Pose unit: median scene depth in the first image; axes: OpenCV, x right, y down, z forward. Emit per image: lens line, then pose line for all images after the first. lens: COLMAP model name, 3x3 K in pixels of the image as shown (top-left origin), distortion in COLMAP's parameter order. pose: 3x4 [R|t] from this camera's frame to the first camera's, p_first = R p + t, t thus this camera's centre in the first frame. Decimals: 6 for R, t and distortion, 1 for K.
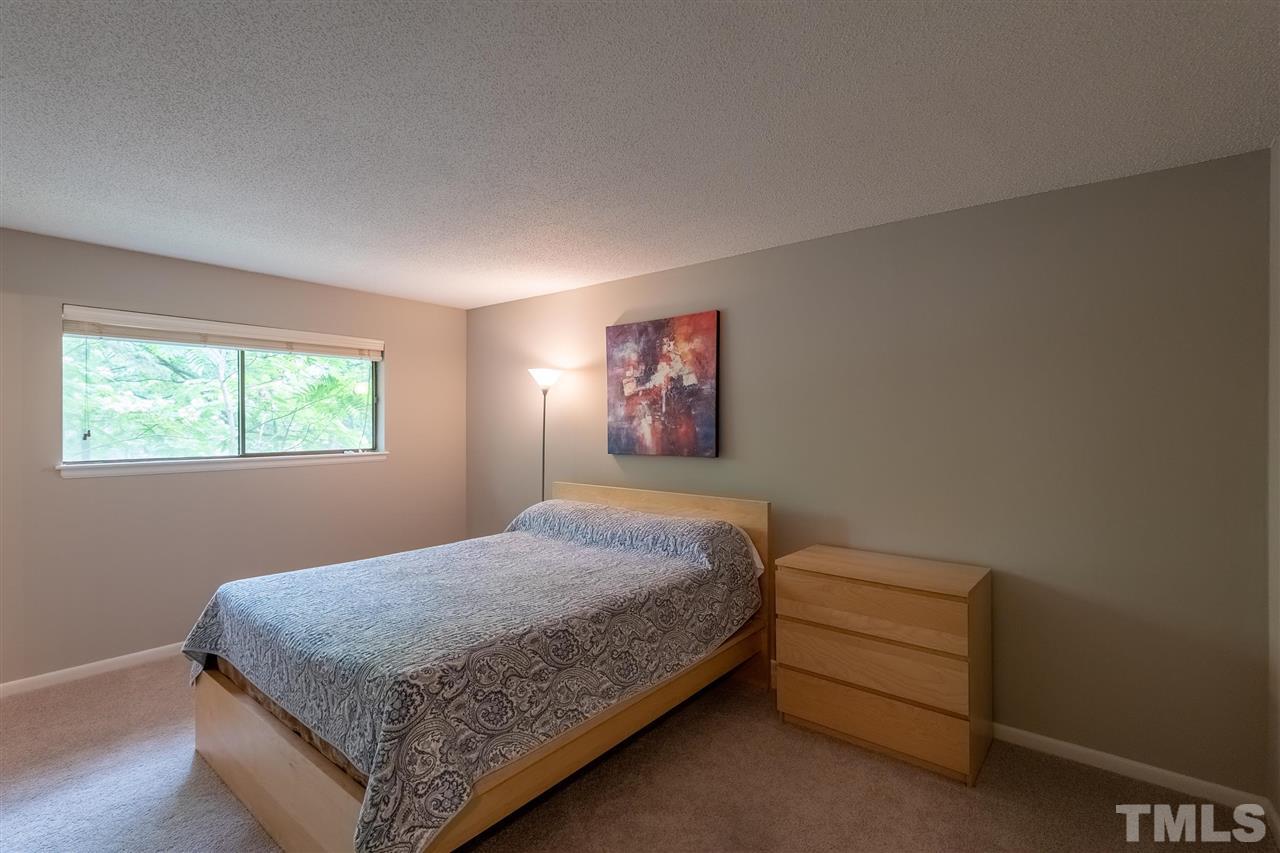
lens RADIAL K [[578.4, 0, 635.4], [0, 578.4, 423.7], [0, 0, 1]] dist [0.036506, -0.023028]
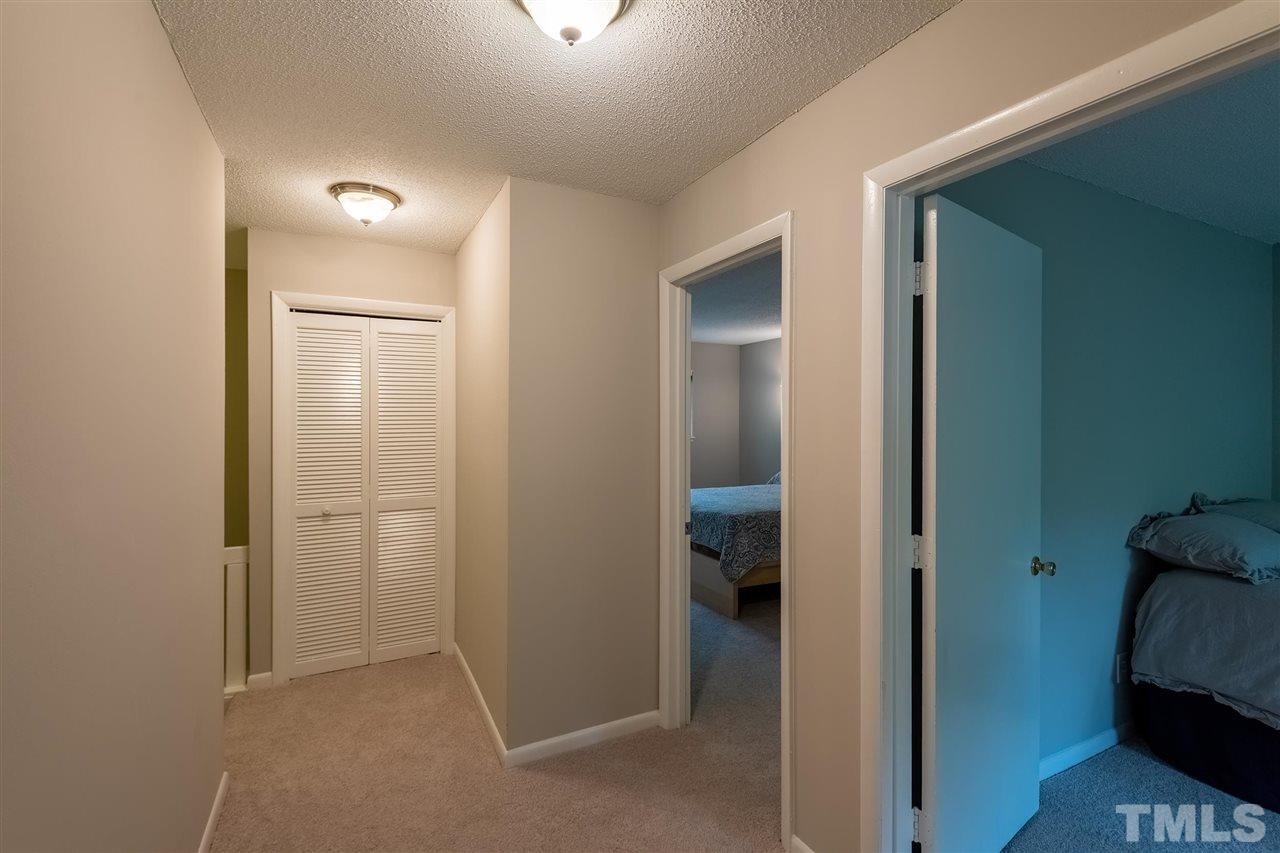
lens RADIAL K [[563.5, 0, 656.6], [0, 563.5, 422.3], [0, 0, 1]] dist [-0.001947, -0.000856]
pose [[0.922397, 0.003255, -0.386228, 0.119935], [-0.007296, 0.999933, -0.008999, 0.019308], [0.386173, 0.011119, 0.922359, -0.676354]]
